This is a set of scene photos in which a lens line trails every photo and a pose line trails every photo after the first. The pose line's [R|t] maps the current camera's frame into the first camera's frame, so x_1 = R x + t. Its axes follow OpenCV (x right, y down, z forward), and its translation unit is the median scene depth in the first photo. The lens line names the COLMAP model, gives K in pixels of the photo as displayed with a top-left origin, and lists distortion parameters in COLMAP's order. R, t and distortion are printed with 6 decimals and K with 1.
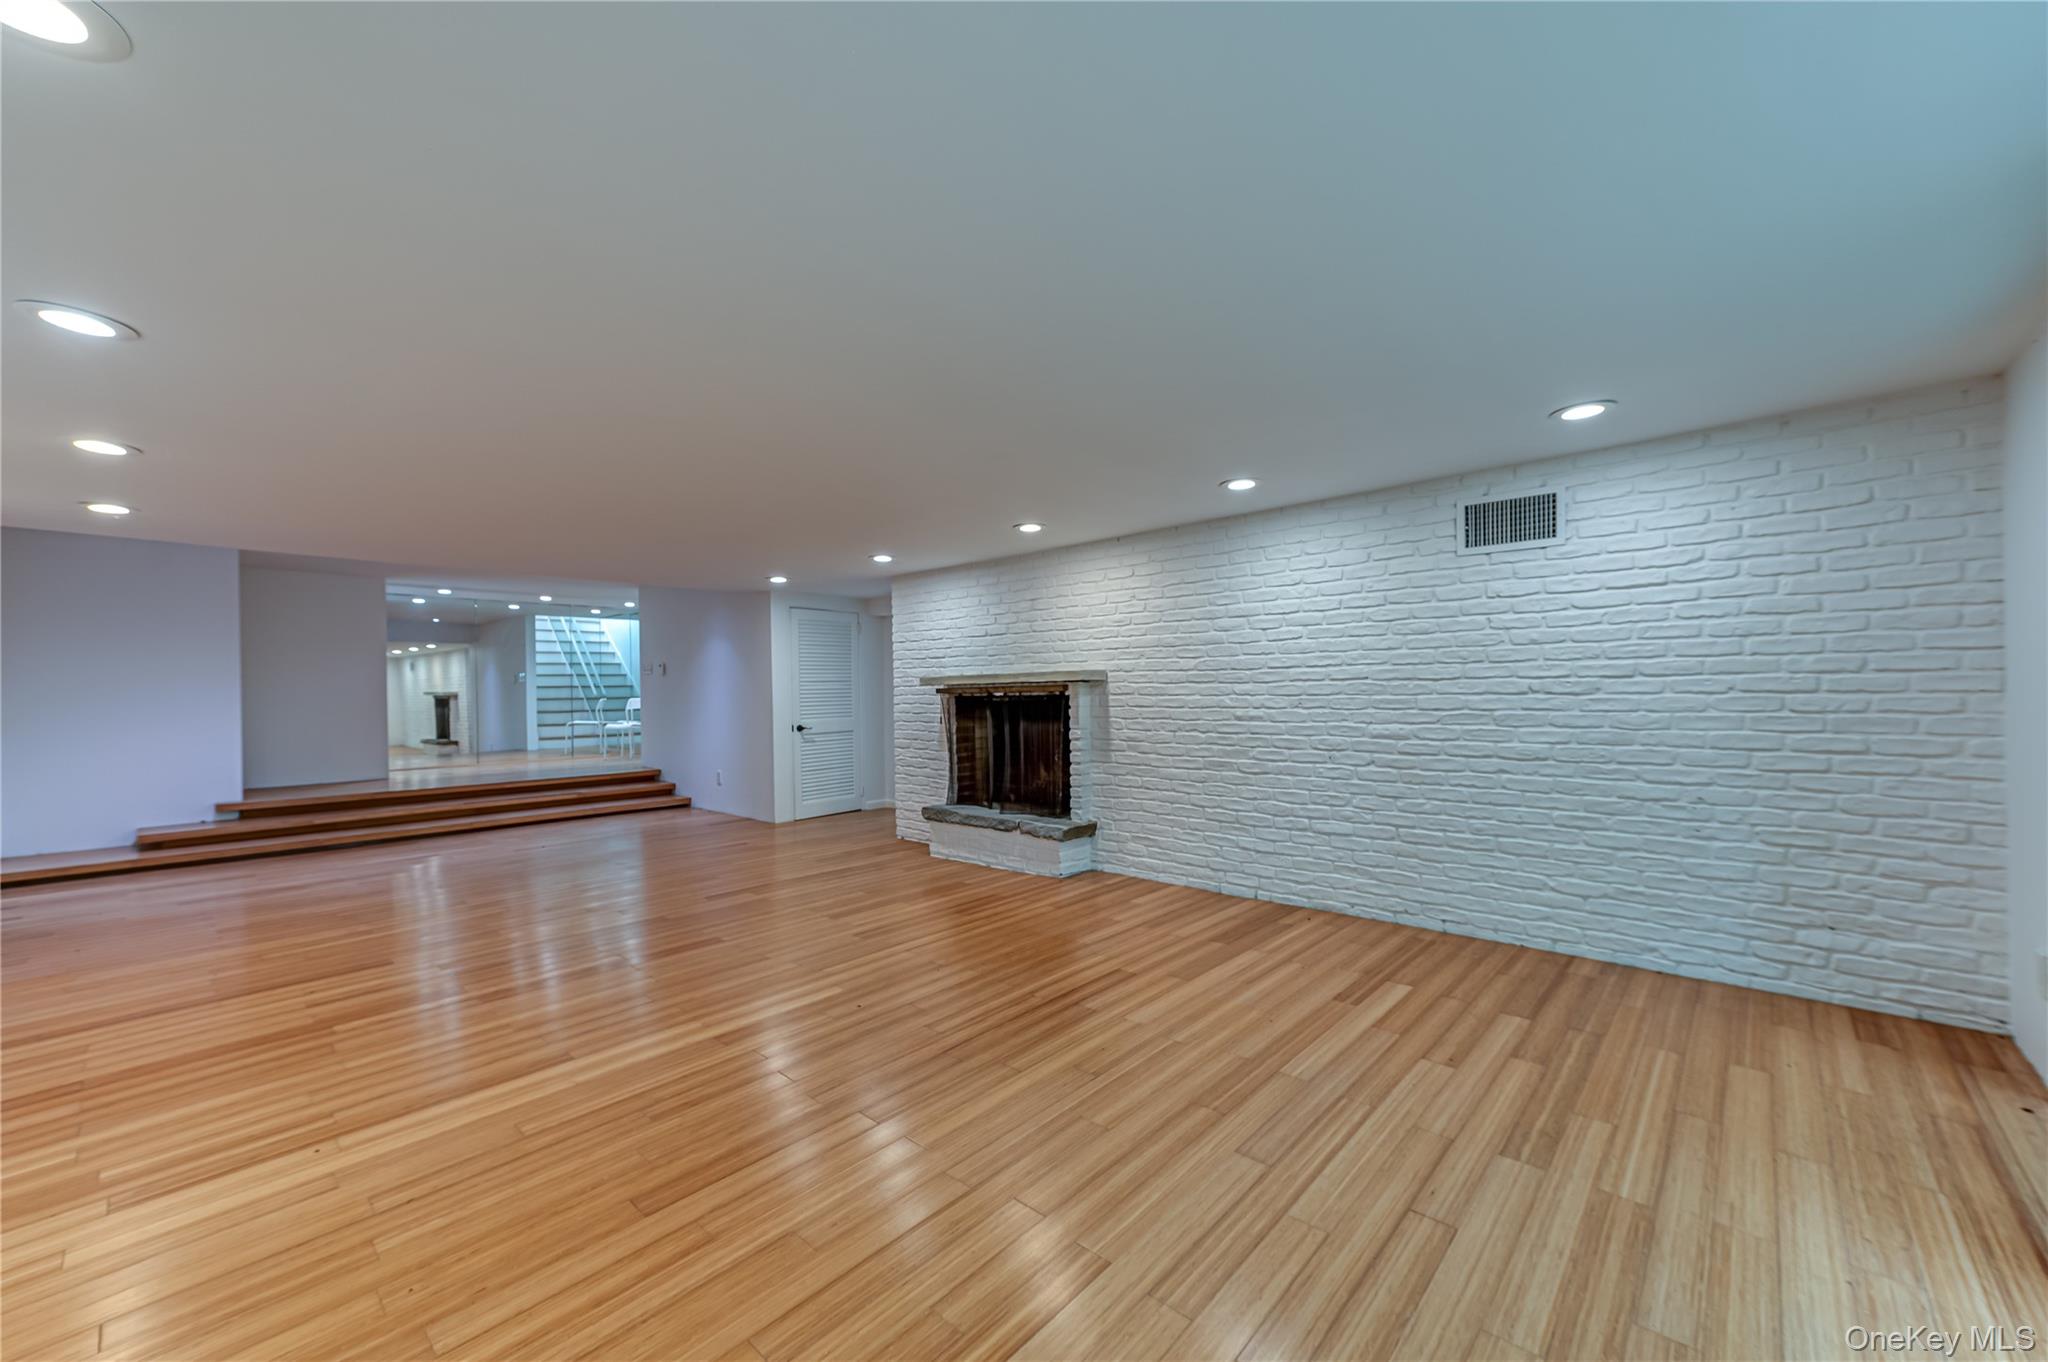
lens RADIAL K [[793.7, 0, 1018.3], [0, 793.7, 689.7], [0, 0, 1]] dist [0.012962, 0.000161]
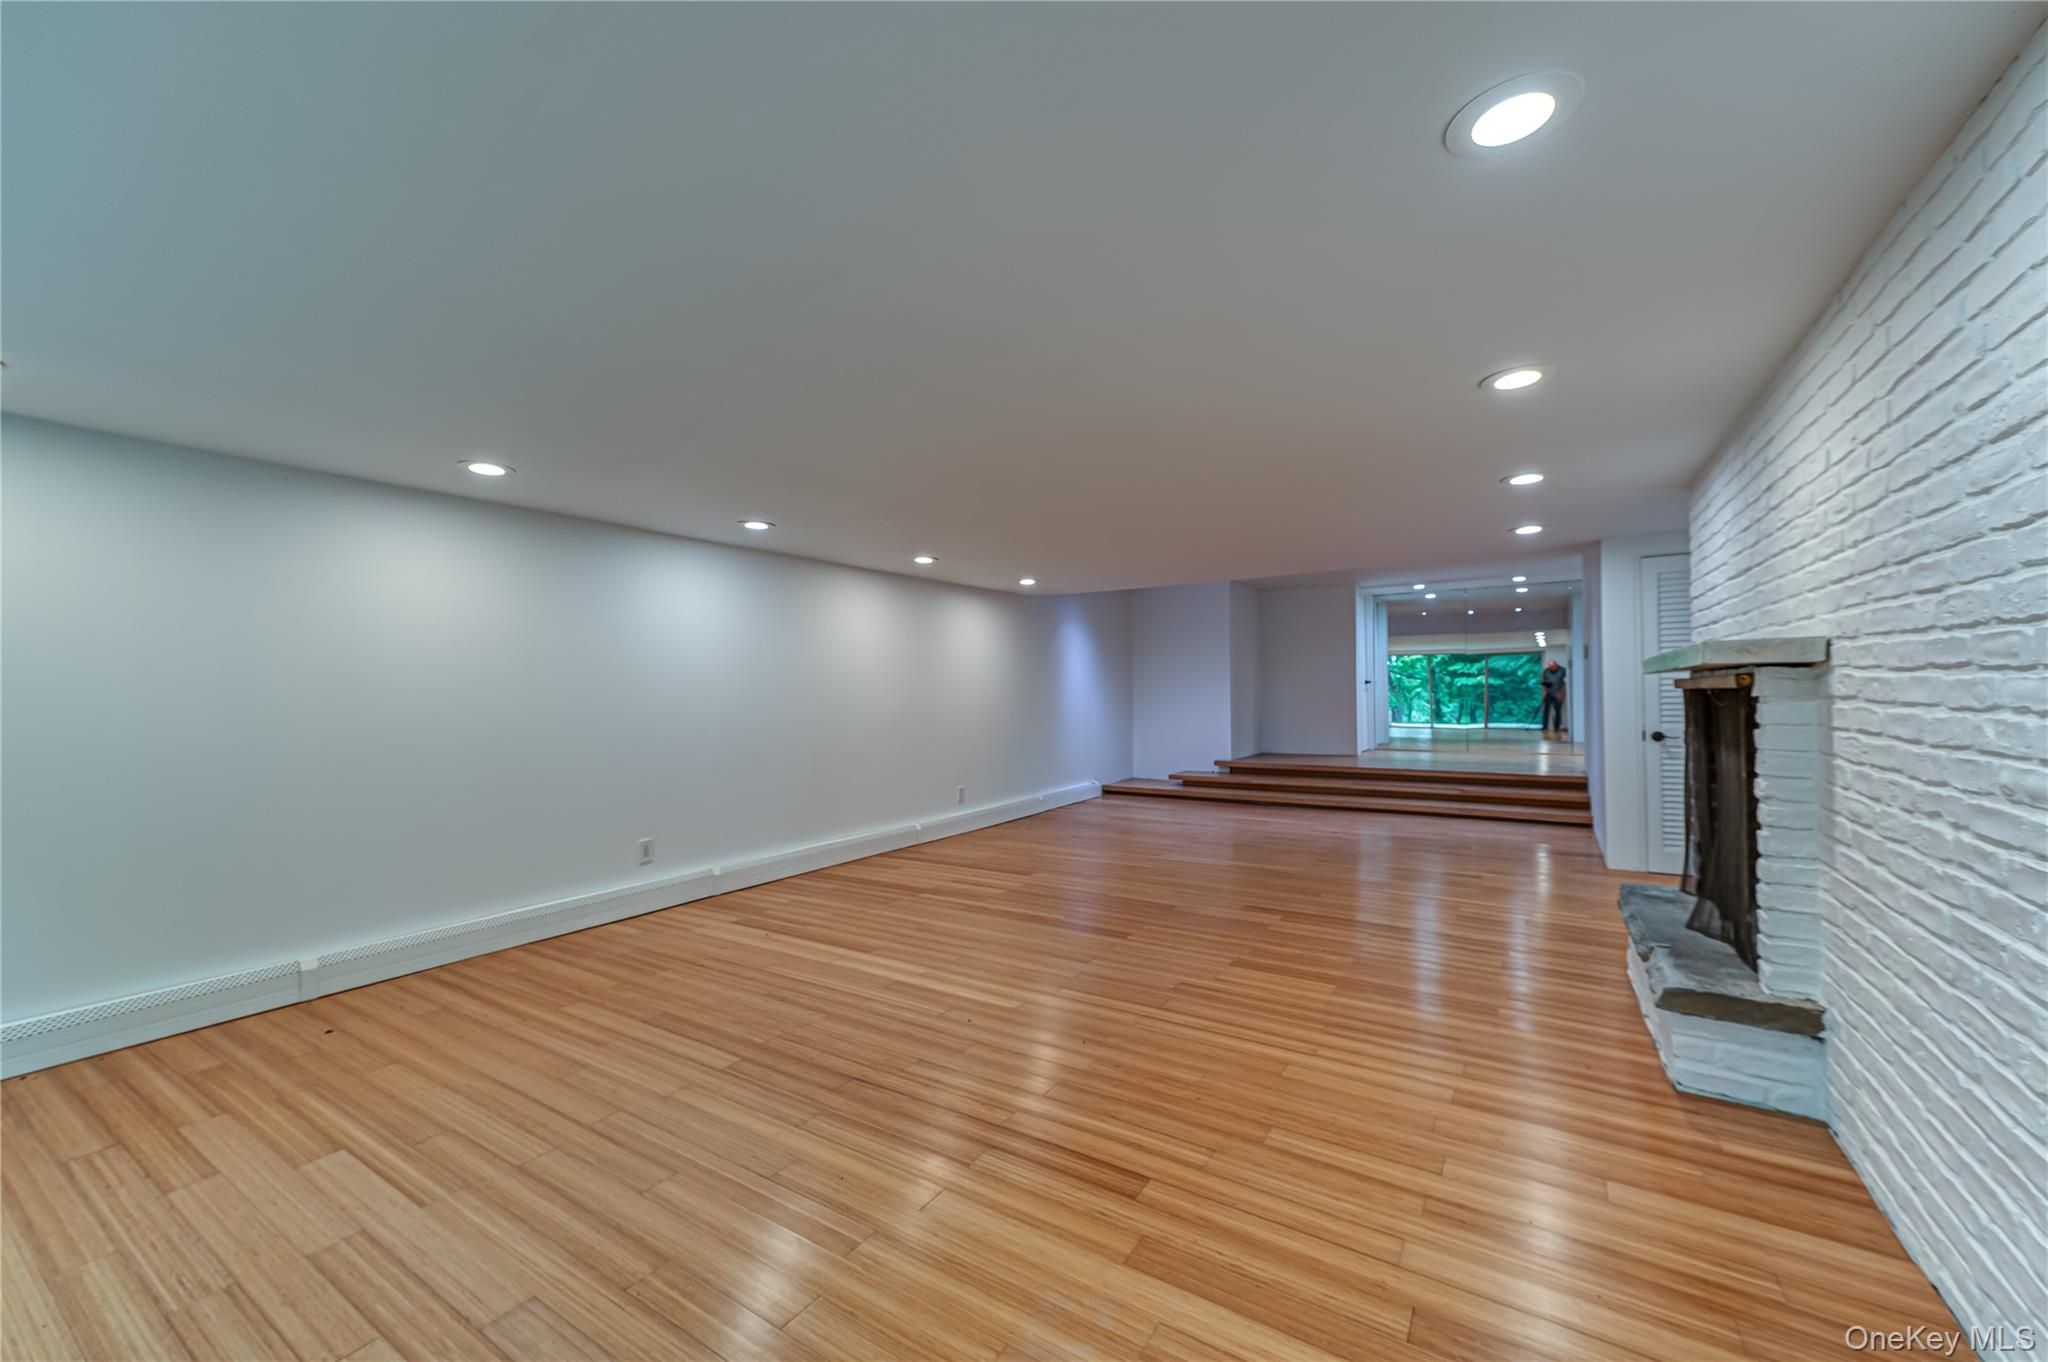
lens RADIAL K [[793.7, 0, 1018.3], [0, 793.7, 689.7], [0, 0, 1]] dist [0.012962, 0.000161]
pose [[0.166406, 0.010288, -0.986004, 0.434886], [0.011310, 0.999860, 0.012341, -0.007575], [0.985992, -0.013205, 0.166266, 0.522540]]
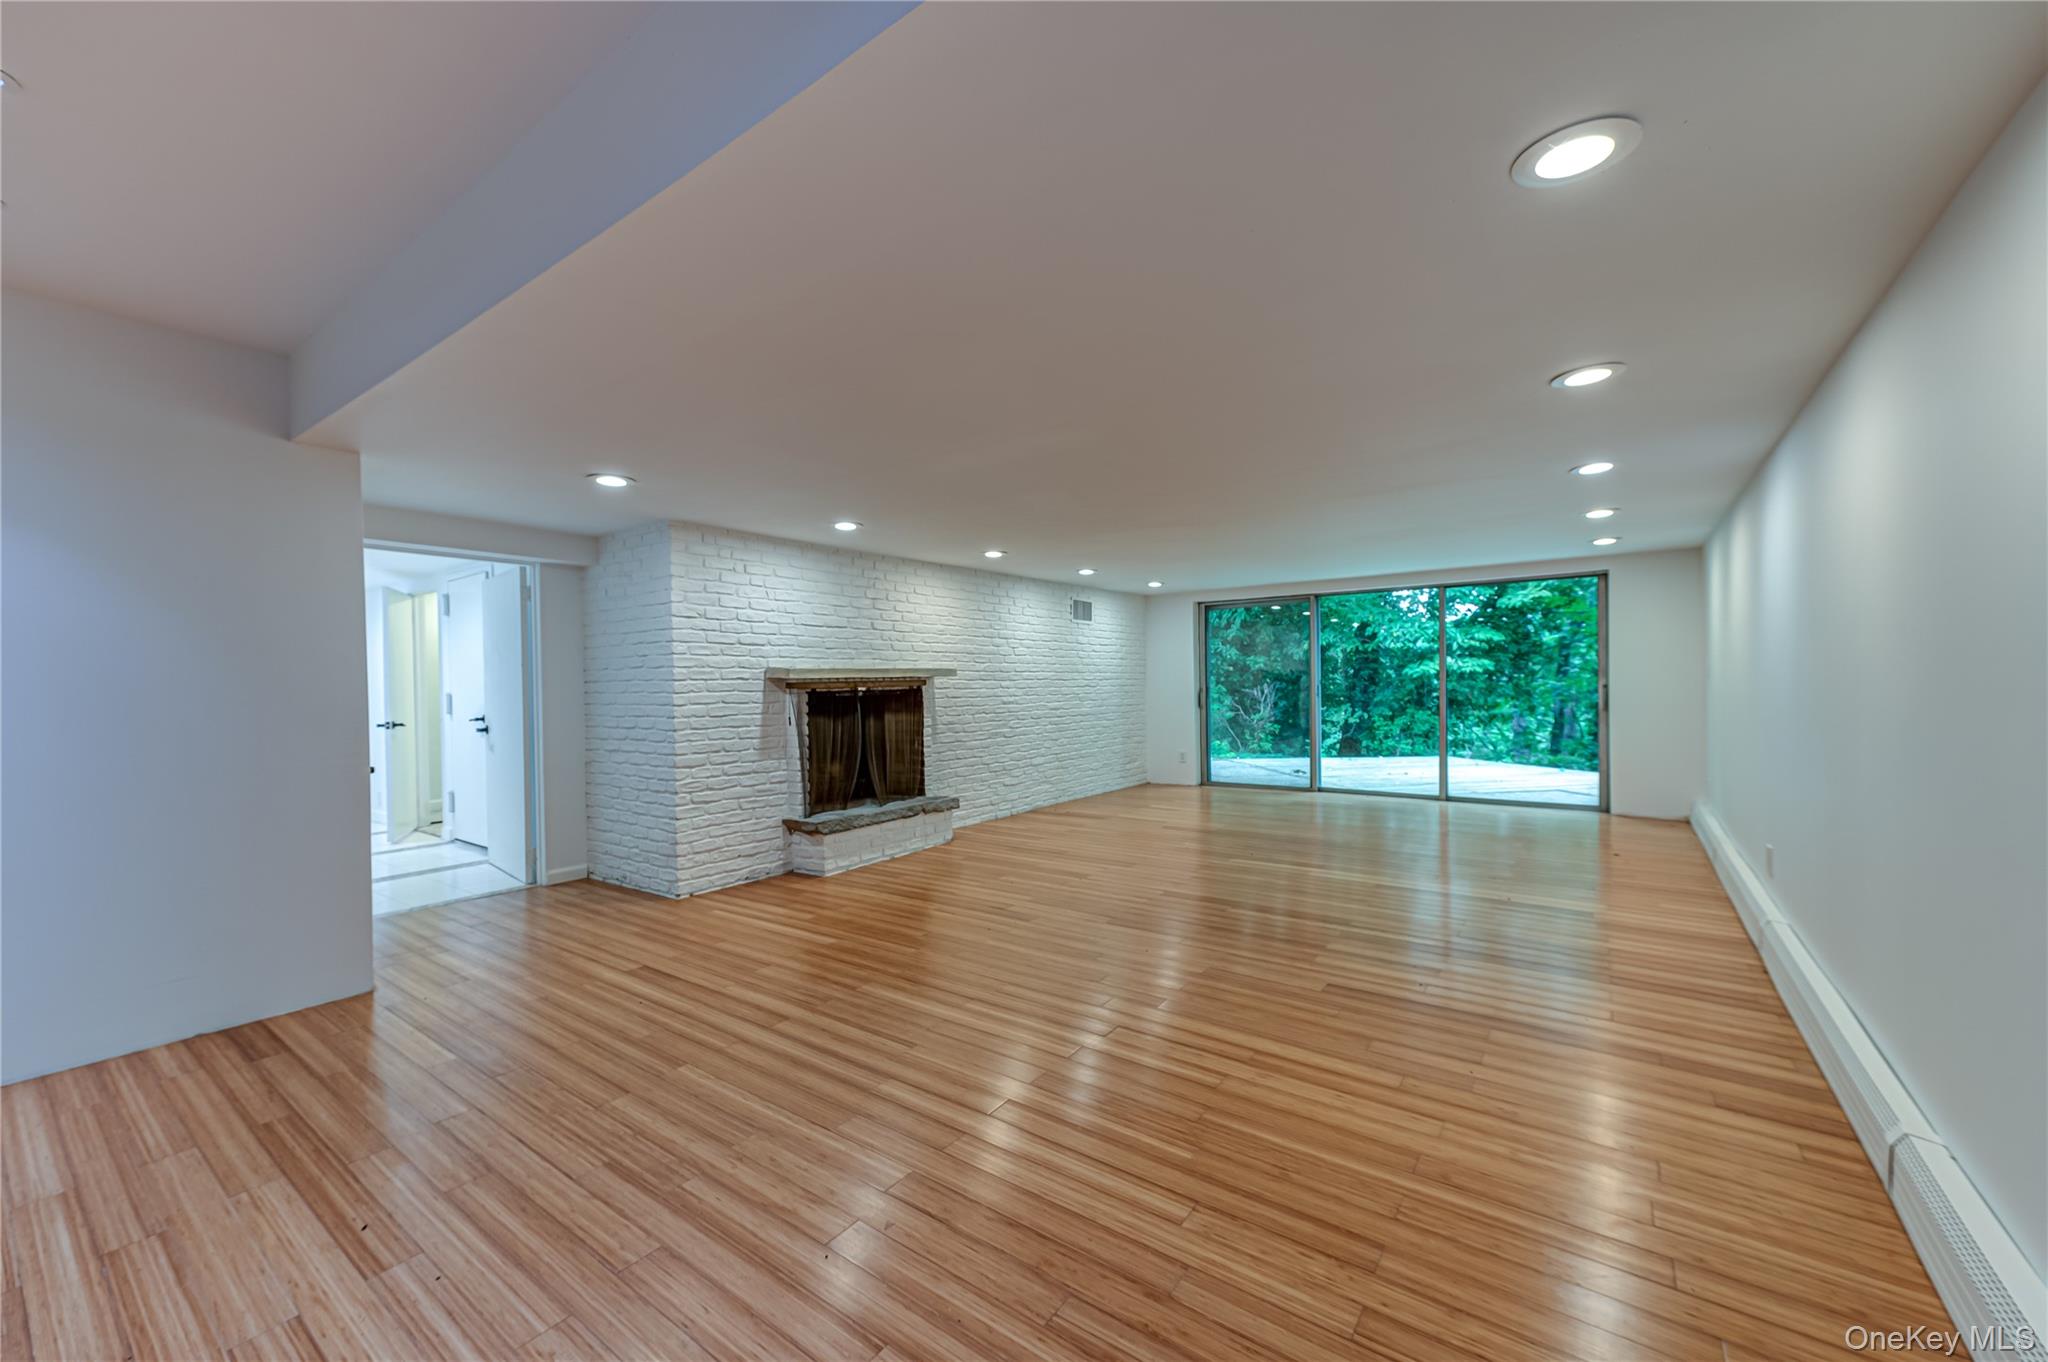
lens RADIAL K [[793.7, 0, 1018.3], [0, 793.7, 689.7], [0, 0, 1]] dist [0.012962, 0.000161]
pose [[-0.106952, 0.013844, 0.994168, -1.108138], [0.023109, 0.999668, -0.011434, 0.024426], [-0.993996, 0.021752, -0.107236, 0.985476]]
